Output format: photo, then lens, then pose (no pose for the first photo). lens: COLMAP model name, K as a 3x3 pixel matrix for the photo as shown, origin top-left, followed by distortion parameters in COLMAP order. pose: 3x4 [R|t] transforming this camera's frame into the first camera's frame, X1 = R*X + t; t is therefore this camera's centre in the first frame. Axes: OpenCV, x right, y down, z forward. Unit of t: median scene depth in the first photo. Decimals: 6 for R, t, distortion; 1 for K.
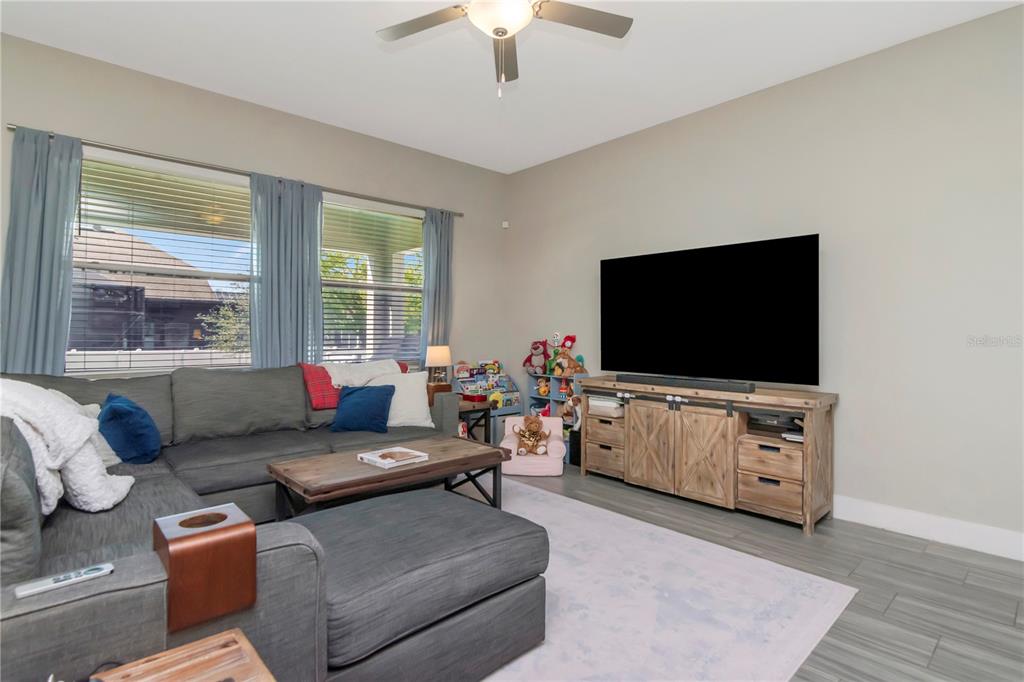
lens RADIAL K [[512.5, 0, 511.1], [0, 512.5, 335.7], [0, 0, 1]] dist [-0.002752, -0.006397]
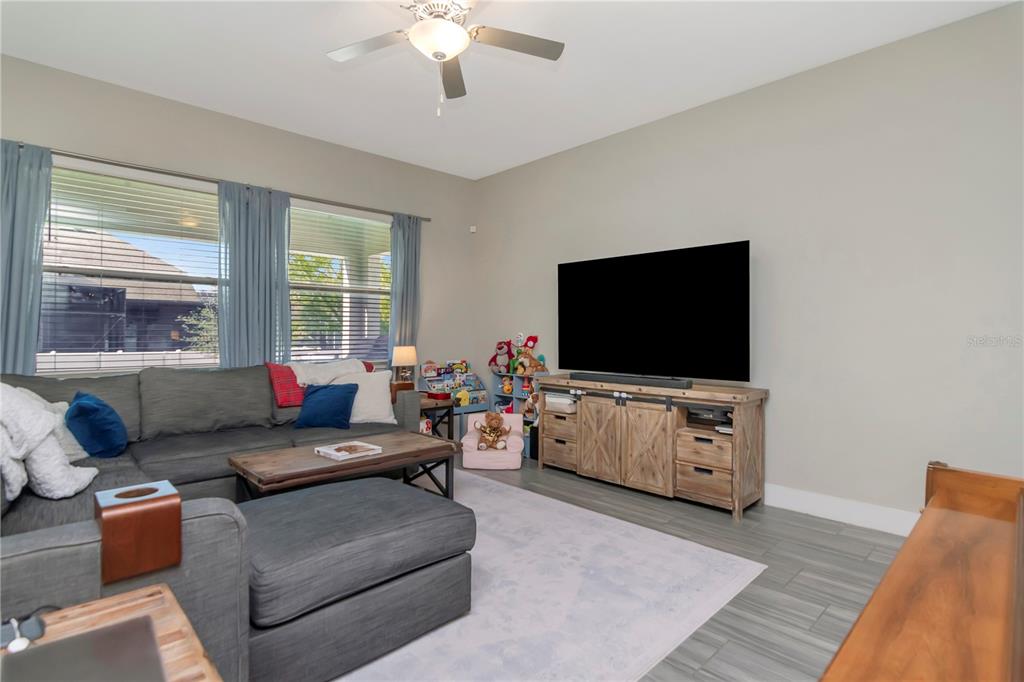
lens RADIAL K [[512.5, 0, 513.8], [0, 512.5, 337.7], [0, 0, 1]] dist [-0.002752, -0.006397]
pose [[0.999736, -0.002493, 0.022841, 0.082303], [0.002441, 0.999994, 0.002316, 0.001316], [-0.022846, -0.002259, 0.999736, -0.065866]]
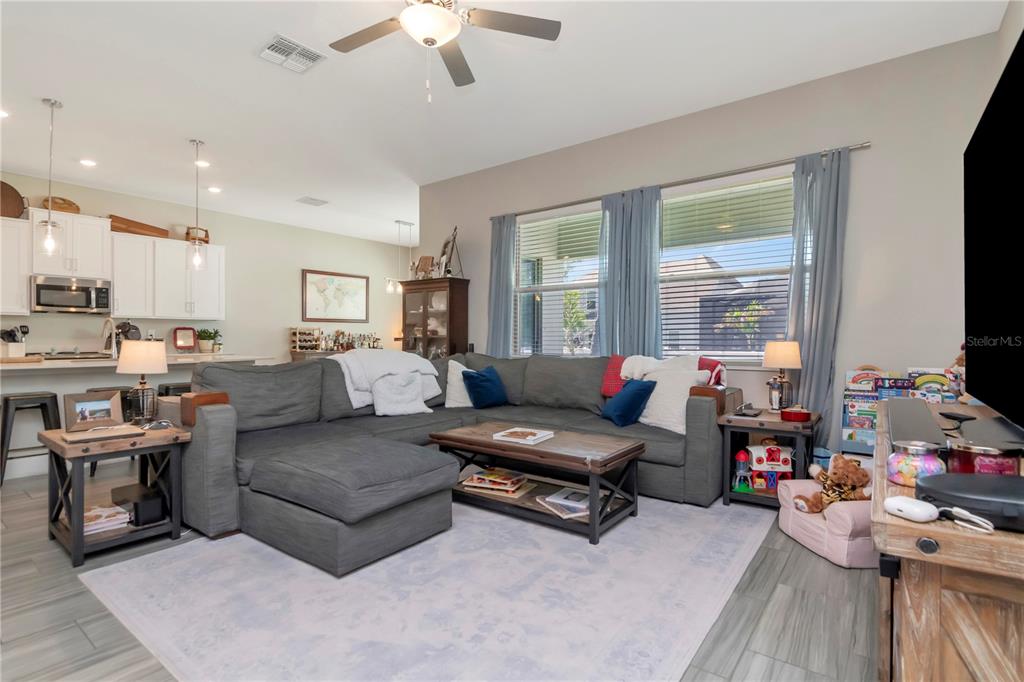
lens RADIAL K [[512.5, 0, 517.0], [0, 512.5, 342.8], [0, 0, 1]] dist [-0.002752, -0.006397]
pose [[0.166633, 0.018217, -0.985851, 0.807630], [0.012556, 0.999709, 0.020595, 0.001092], [0.985939, -0.015811, 0.166356, 0.726752]]
